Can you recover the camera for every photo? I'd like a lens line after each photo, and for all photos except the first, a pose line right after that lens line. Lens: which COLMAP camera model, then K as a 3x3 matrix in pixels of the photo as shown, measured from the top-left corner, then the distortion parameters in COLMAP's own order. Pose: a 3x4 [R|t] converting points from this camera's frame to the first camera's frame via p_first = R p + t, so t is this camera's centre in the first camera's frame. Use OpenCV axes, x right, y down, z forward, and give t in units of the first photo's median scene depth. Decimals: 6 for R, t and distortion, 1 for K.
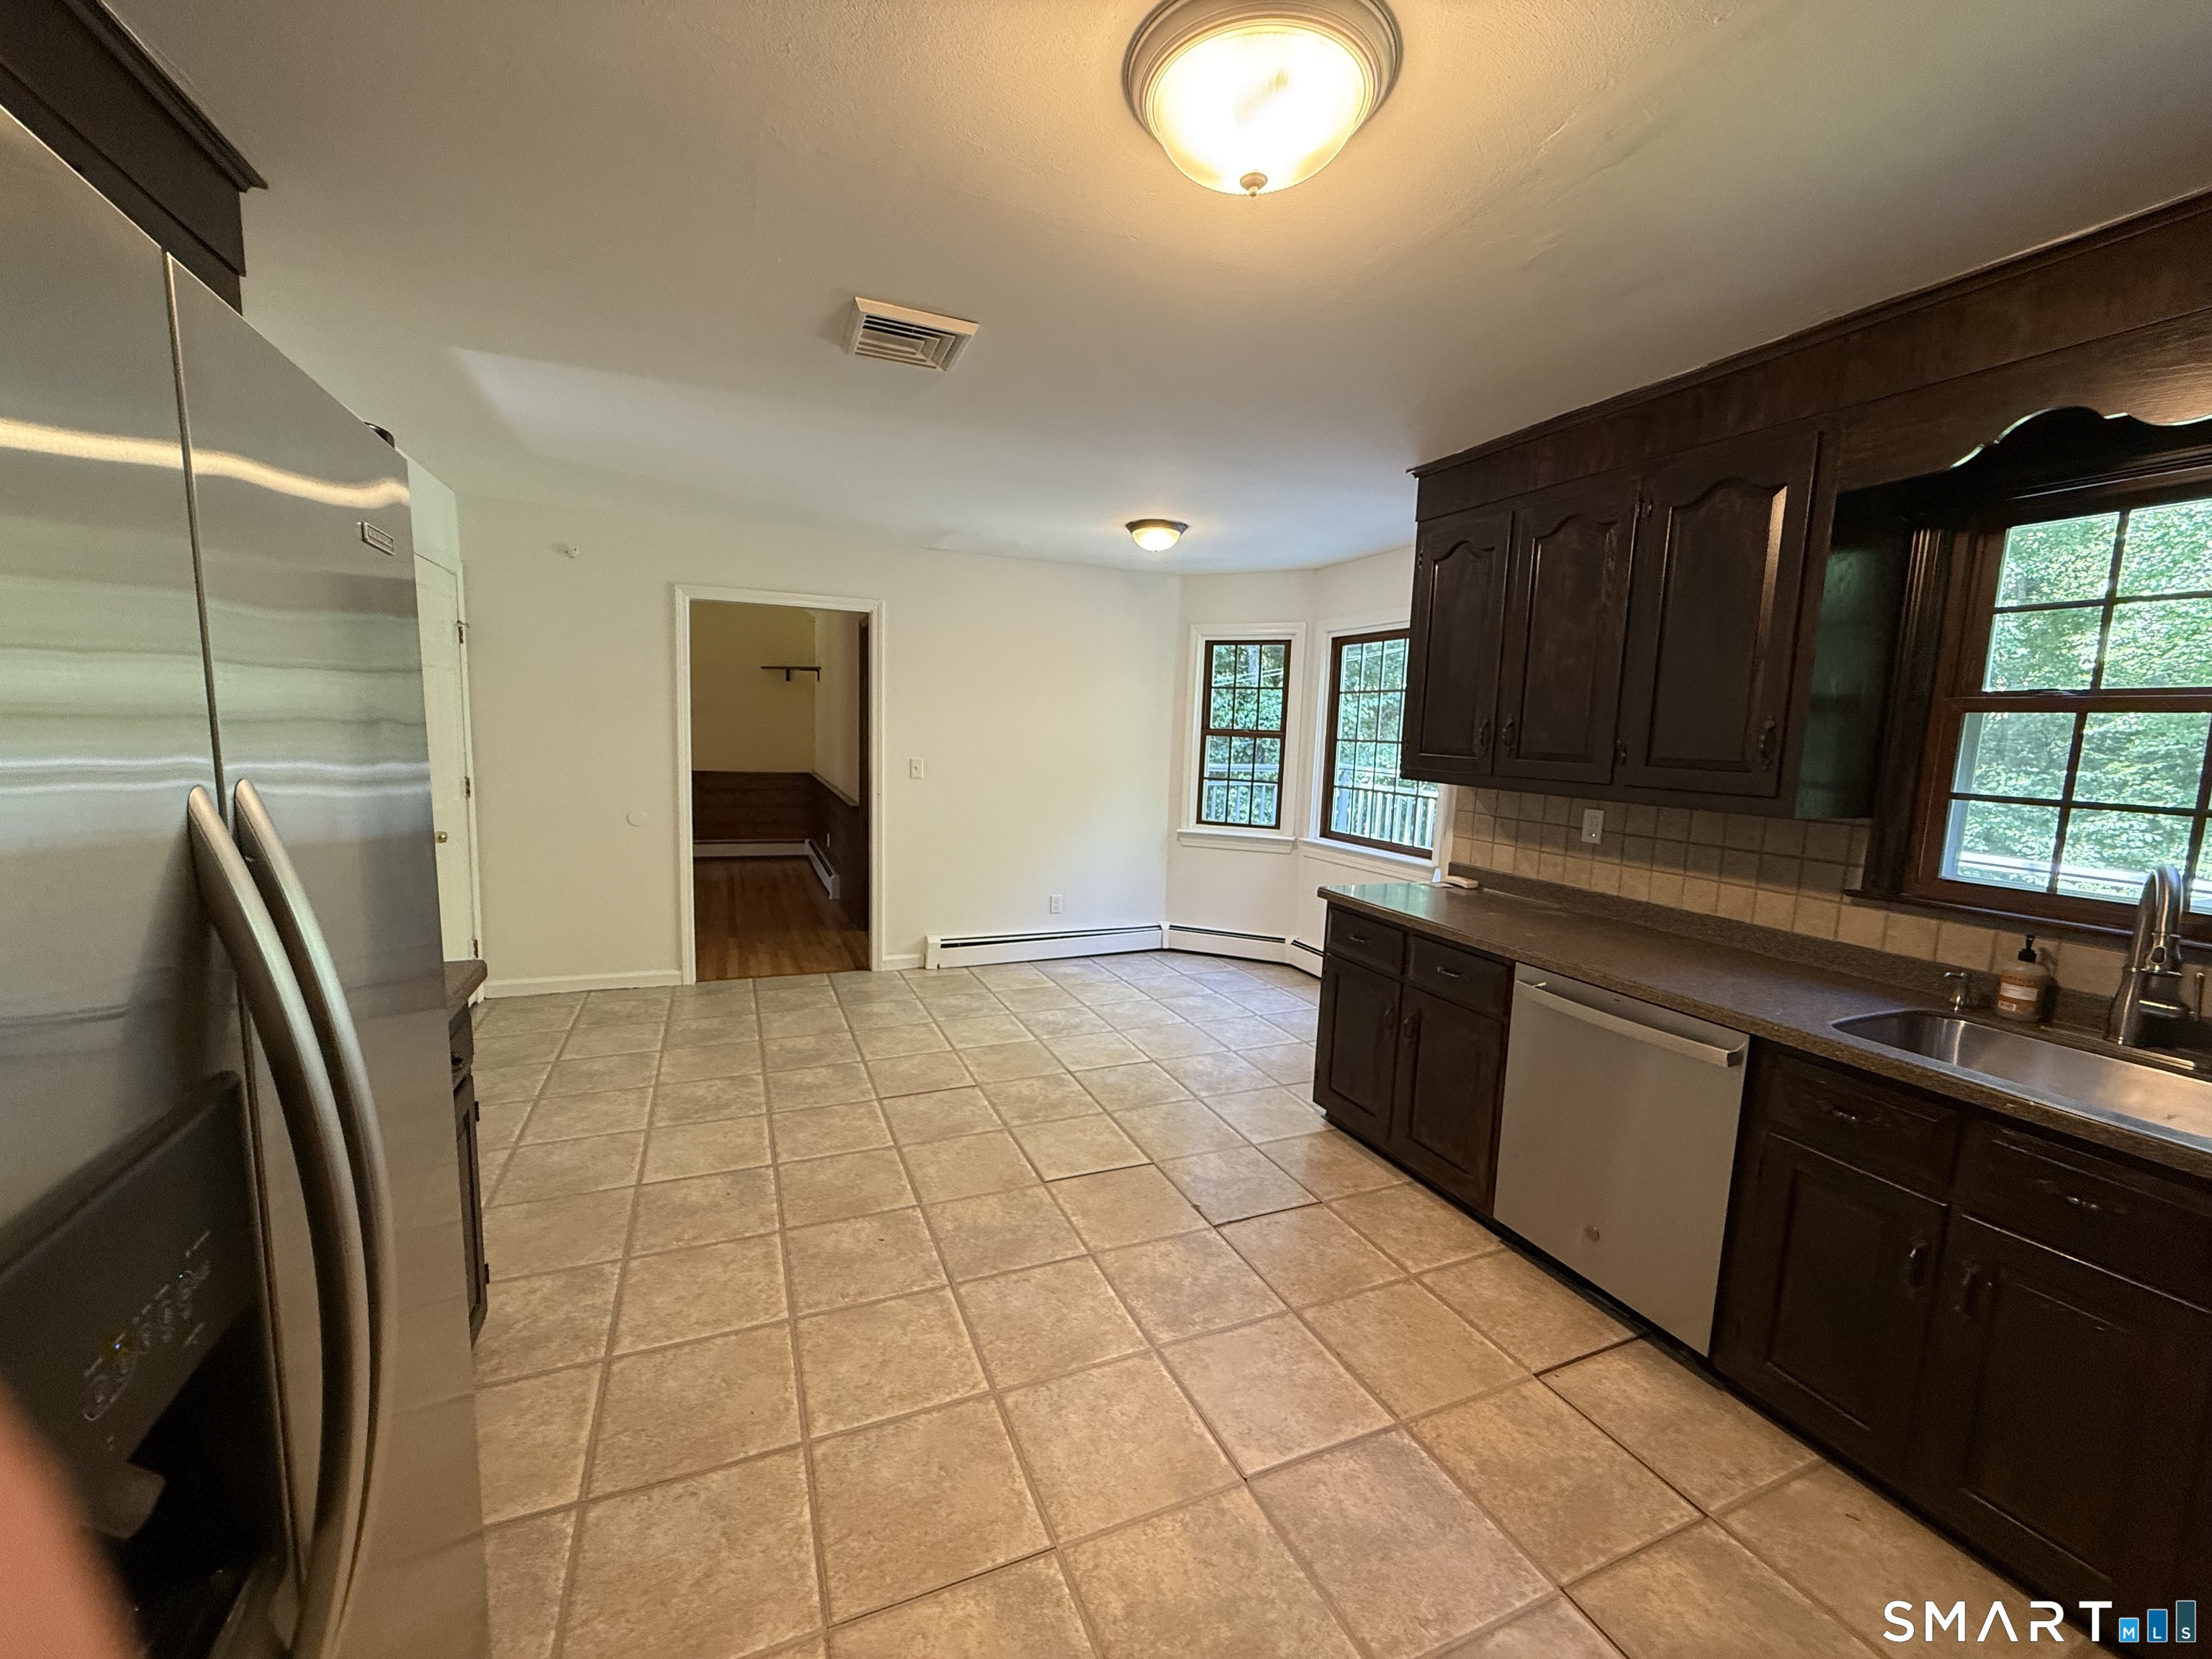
lens RADIAL K [[883.8, 0, 1092.1], [0, 883.8, 828.7], [0, 0, 1]] dist [-0.002357, 0.000296]
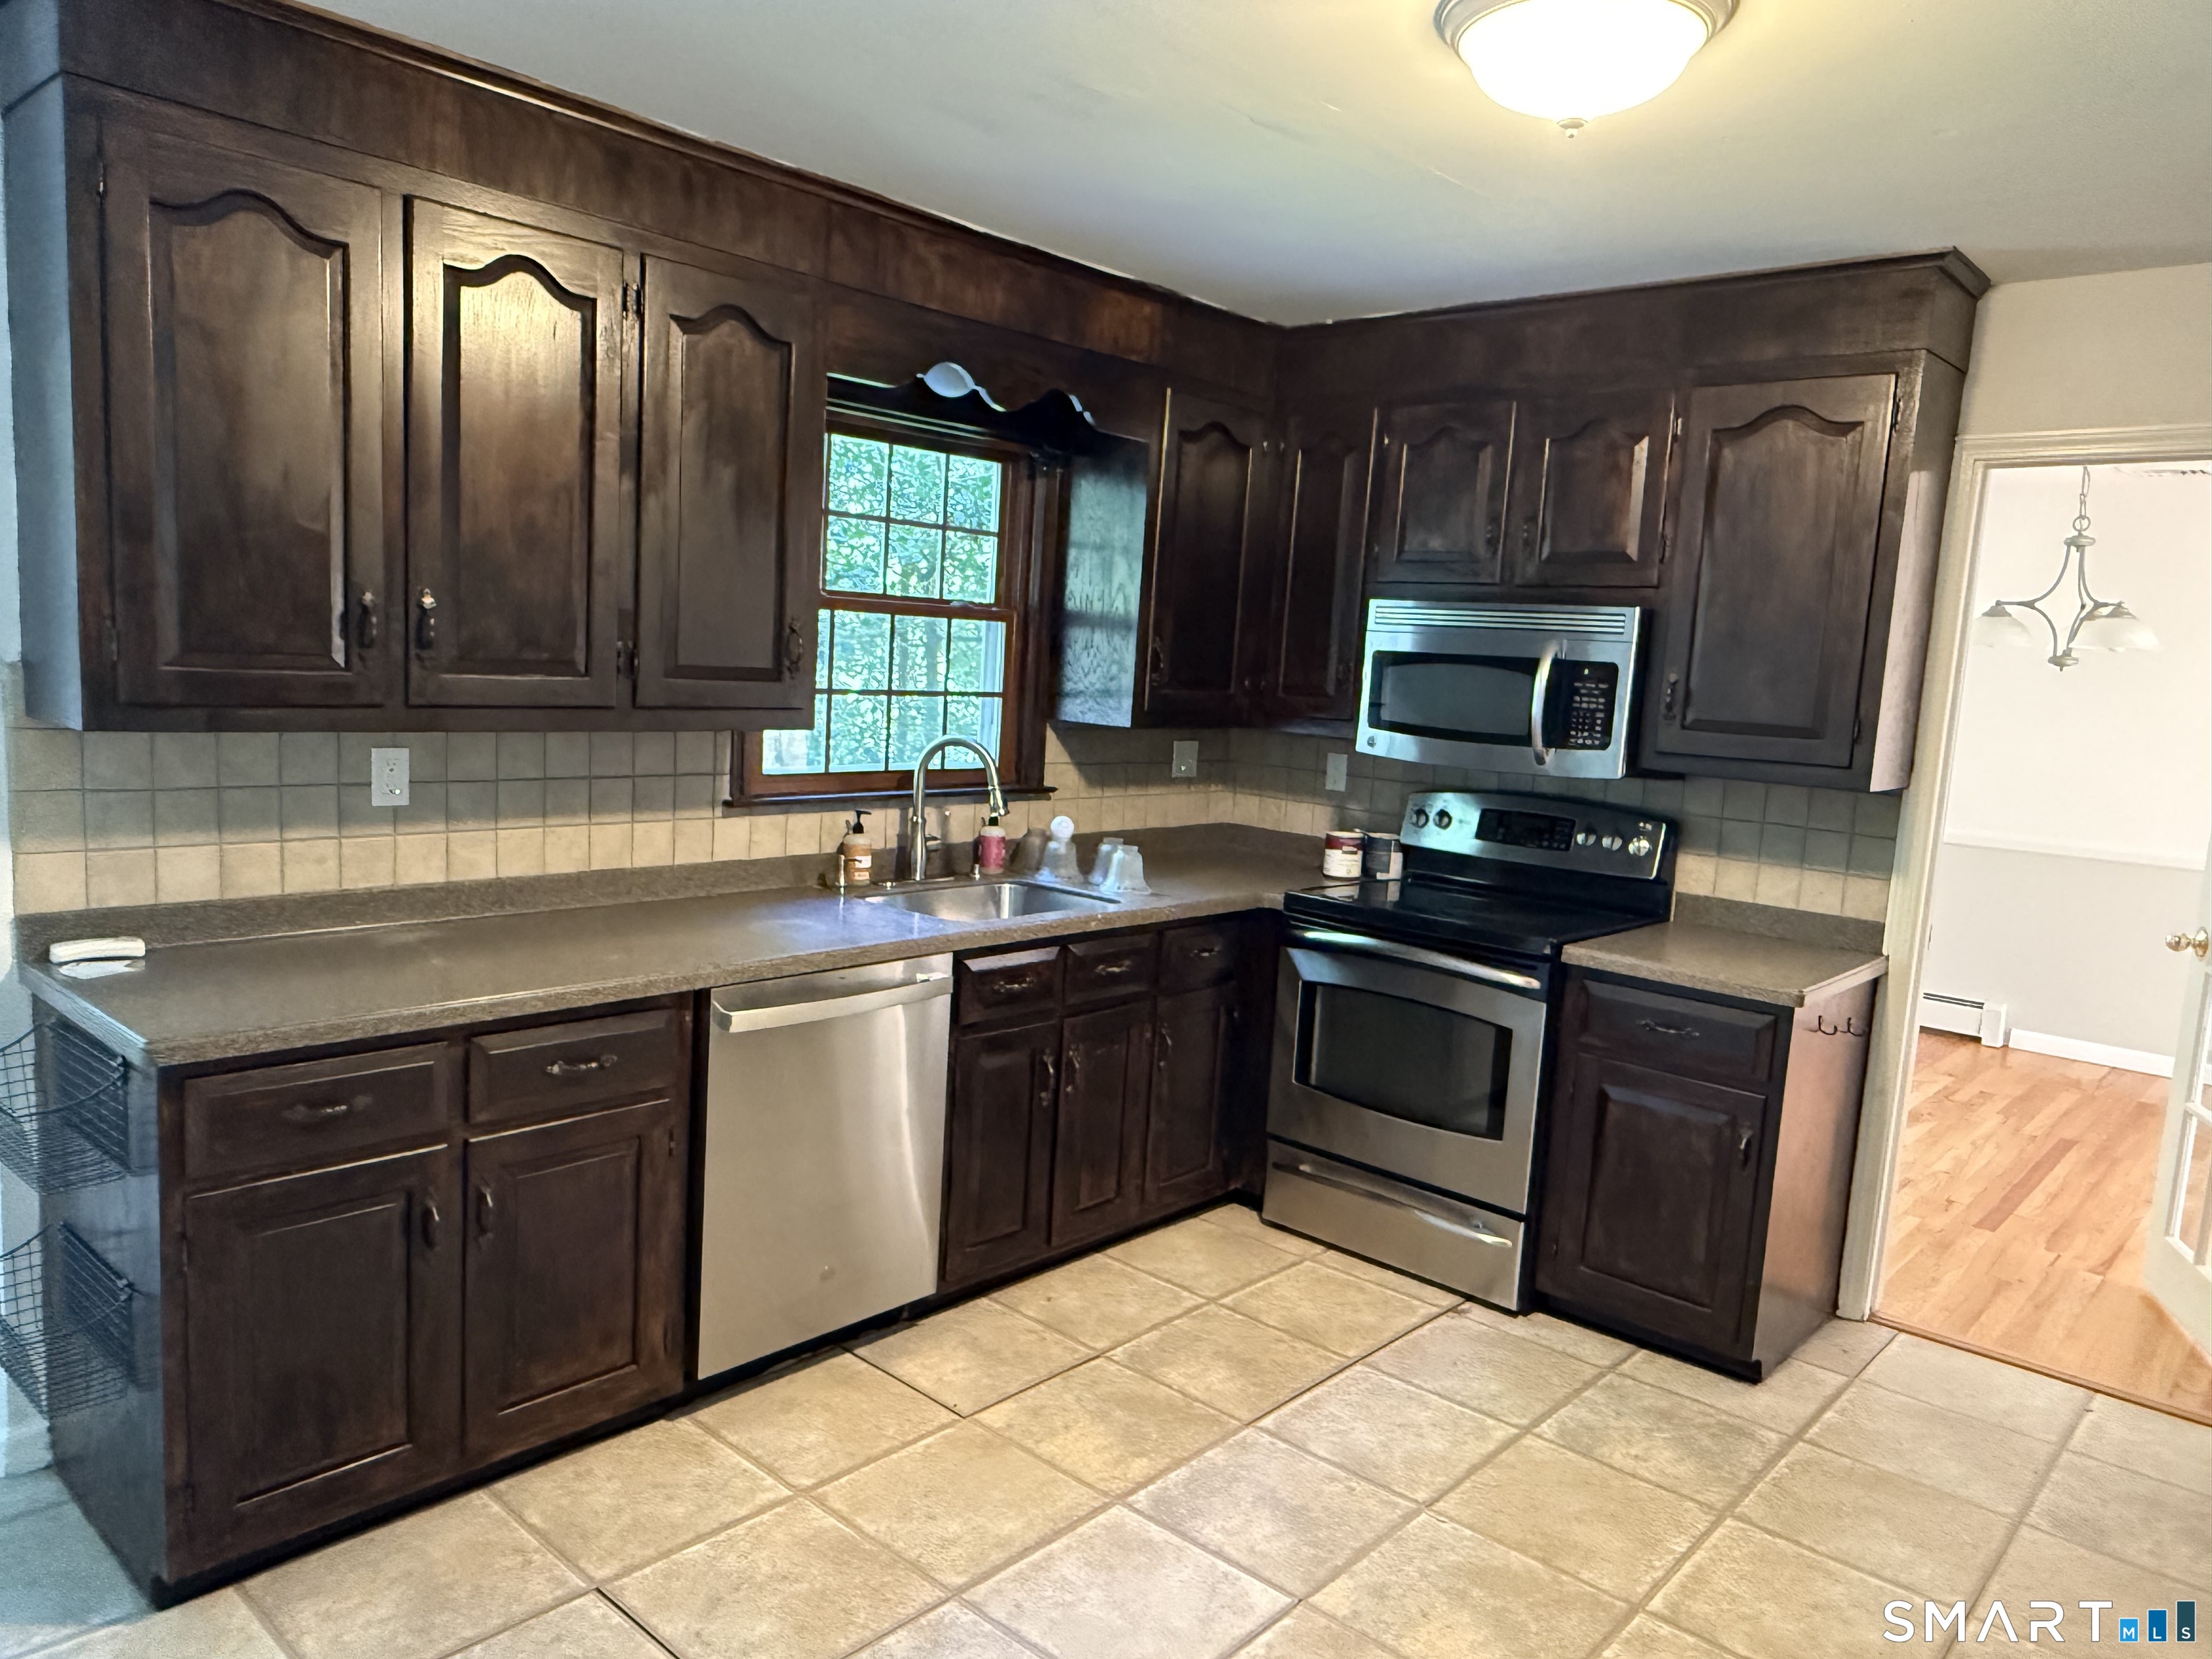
lens RADIAL K [[1510.4, 0, 1097.7], [0, 1510.4, 850.9], [0, 0, 1]] dist [-0.002001, 0.000289]
pose [[-0.420375, -0.176501, 0.890018, -0.660449], [0.037896, 0.976627, 0.211575, -0.187206], [-0.906559, 0.122669, -0.403861, 1.248418]]
